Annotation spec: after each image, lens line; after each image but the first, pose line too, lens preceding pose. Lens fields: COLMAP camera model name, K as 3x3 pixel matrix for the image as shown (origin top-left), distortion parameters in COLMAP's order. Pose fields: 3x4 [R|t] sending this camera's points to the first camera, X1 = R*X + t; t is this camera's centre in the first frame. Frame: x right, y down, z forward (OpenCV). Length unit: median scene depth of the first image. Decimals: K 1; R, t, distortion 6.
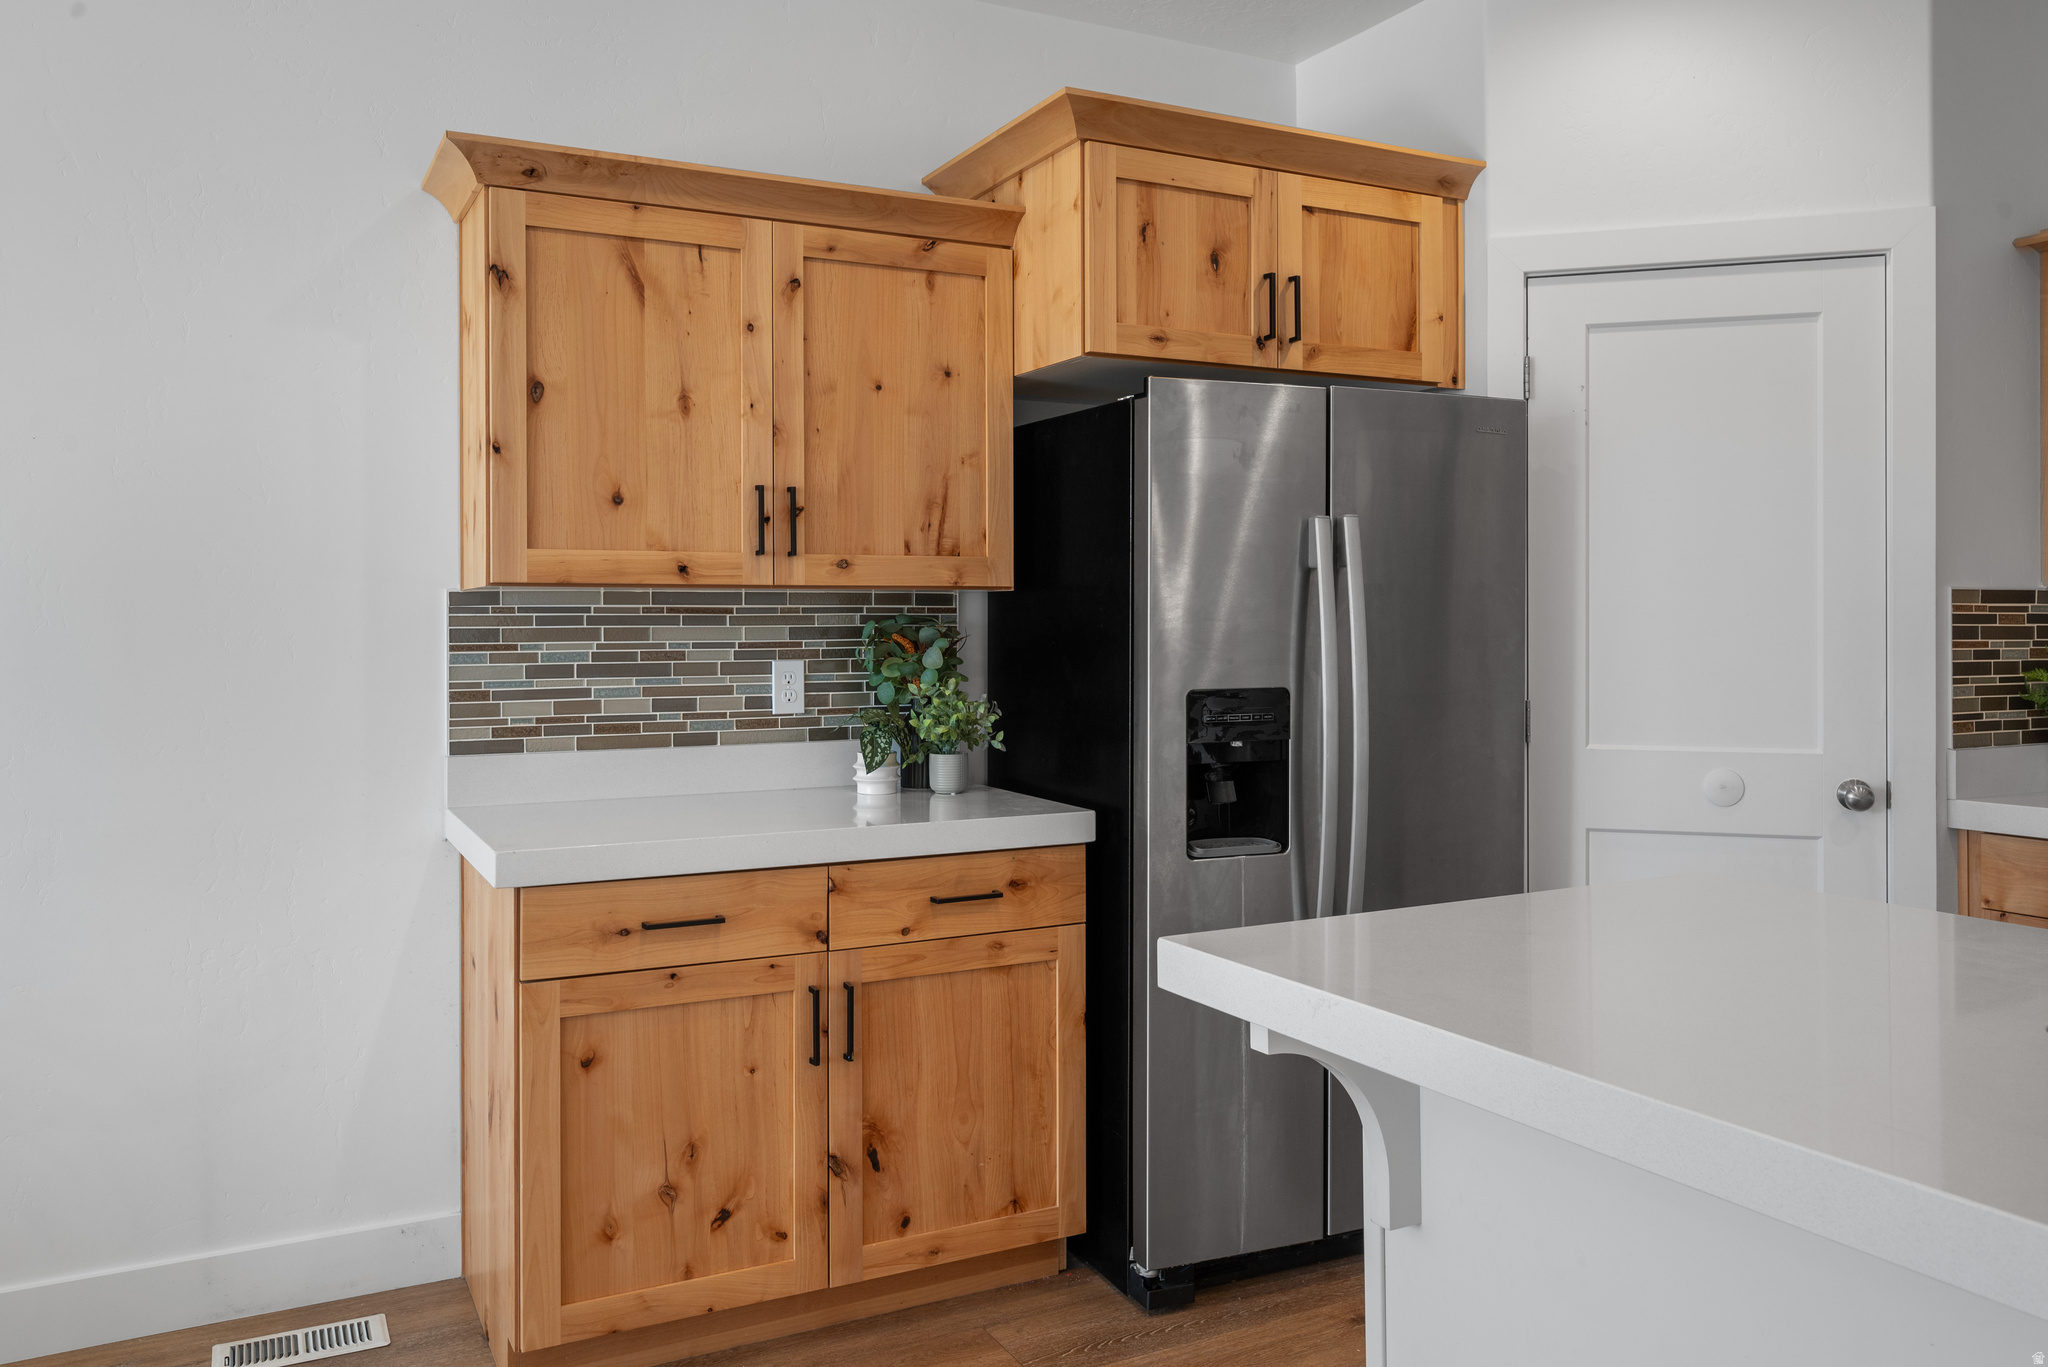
lens RADIAL K [[1584.6, 0, 1028.6], [0, 1584.6, 624.3], [0, 0, 1]] dist [-0.001918, -0.003177]
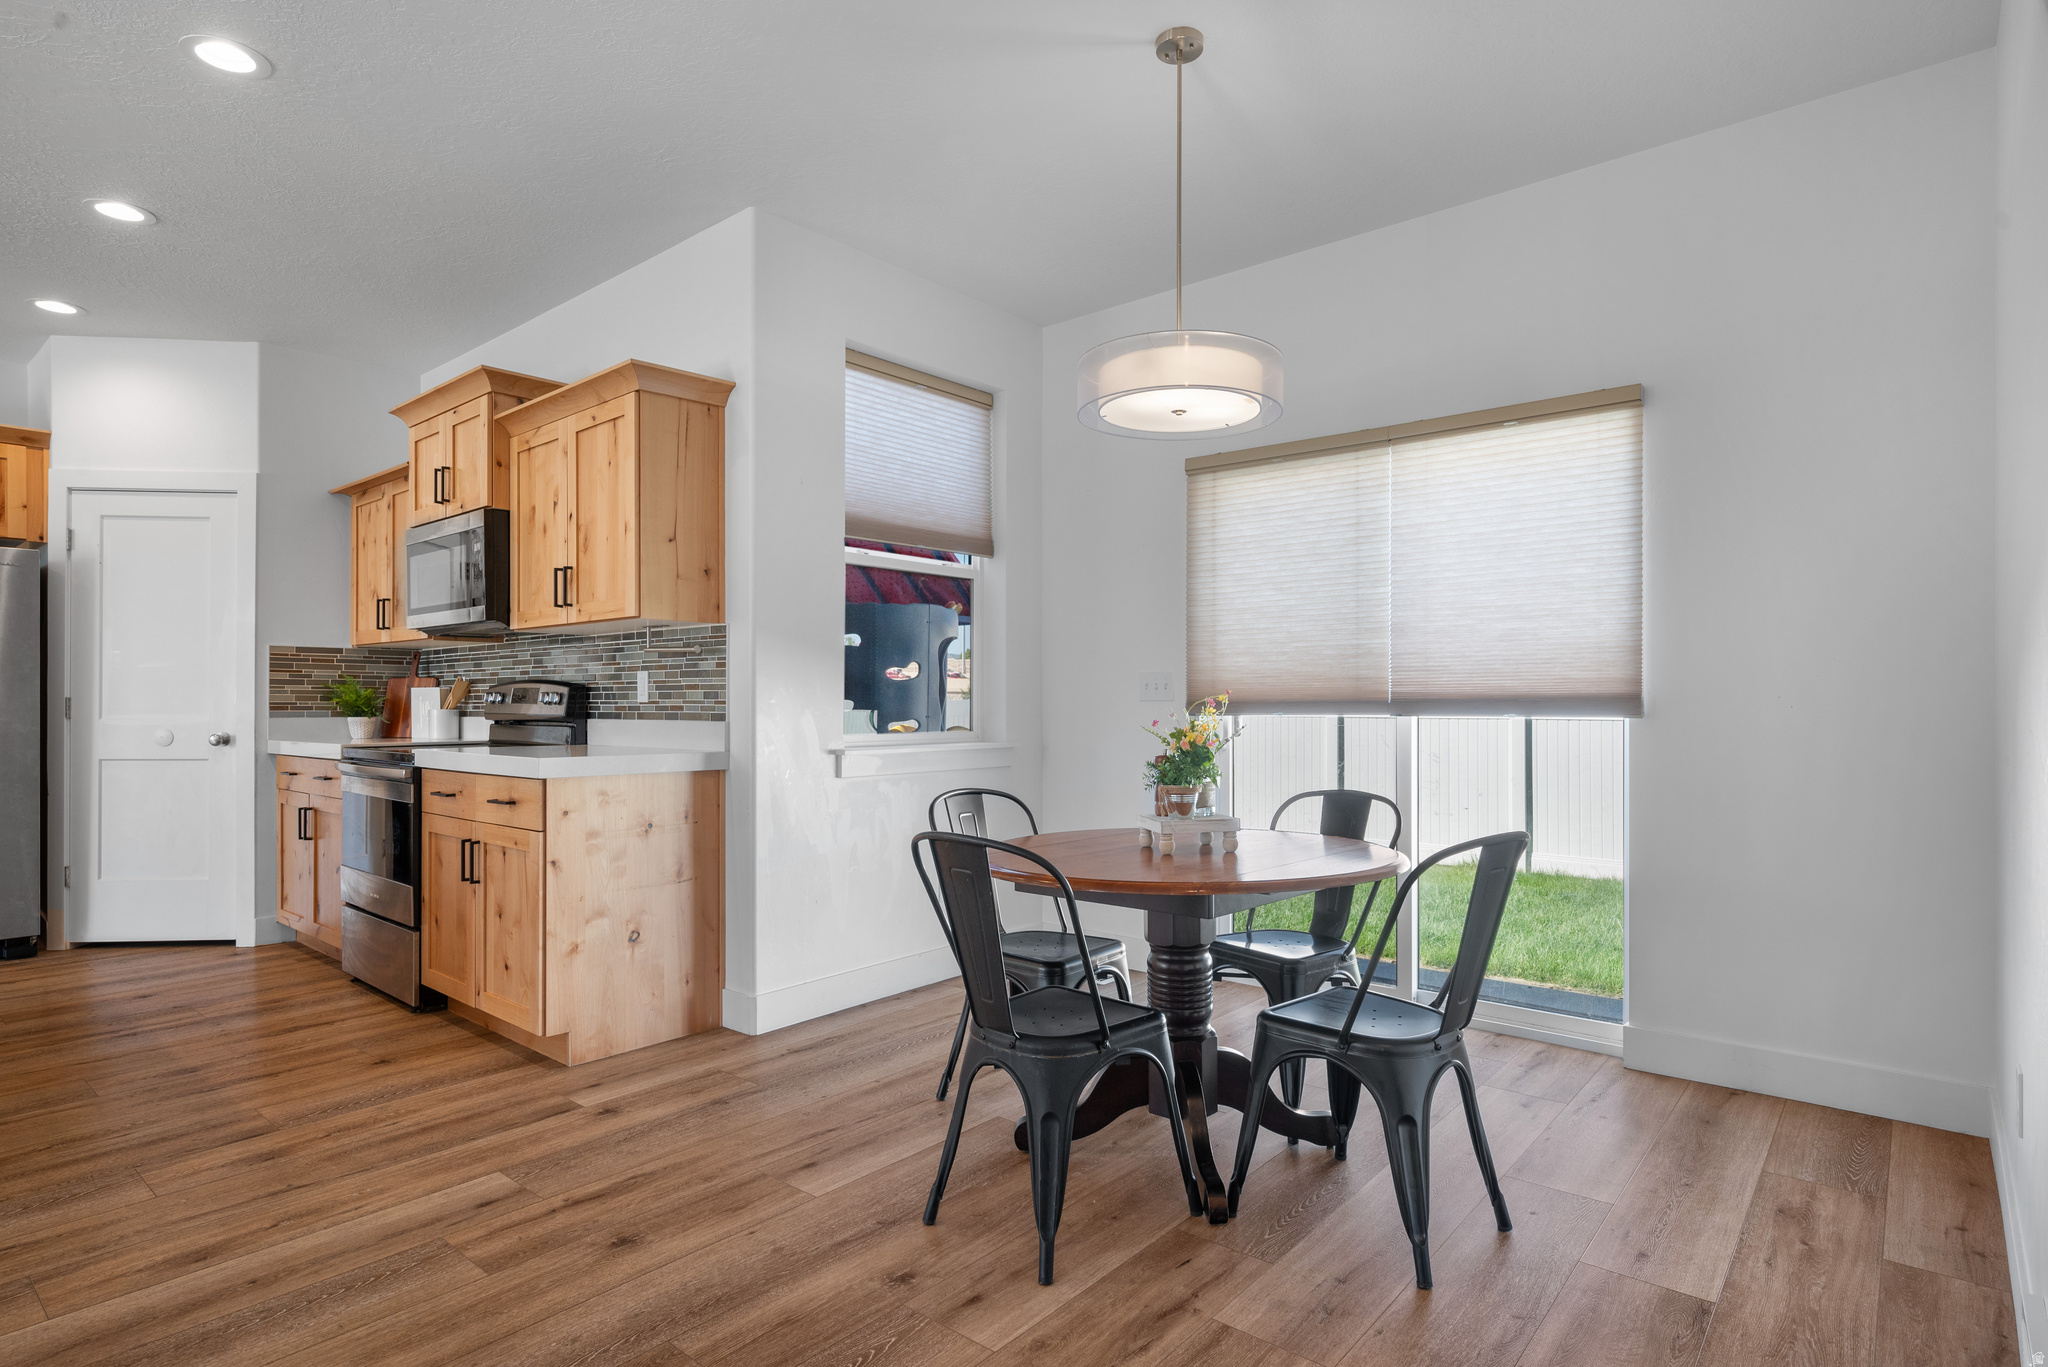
lens RADIAL K [[1077.9, 0, 1085.4], [0, 1077.9, 693.9], [0, 0, 1]] dist [-0.005055, -0.001553]
pose [[0.919937, 0.007171, 0.392001, 1.058371], [-0.003660, 0.999946, -0.009703, 0.056226], [-0.392049, 0.007491, 0.919914, -0.843974]]
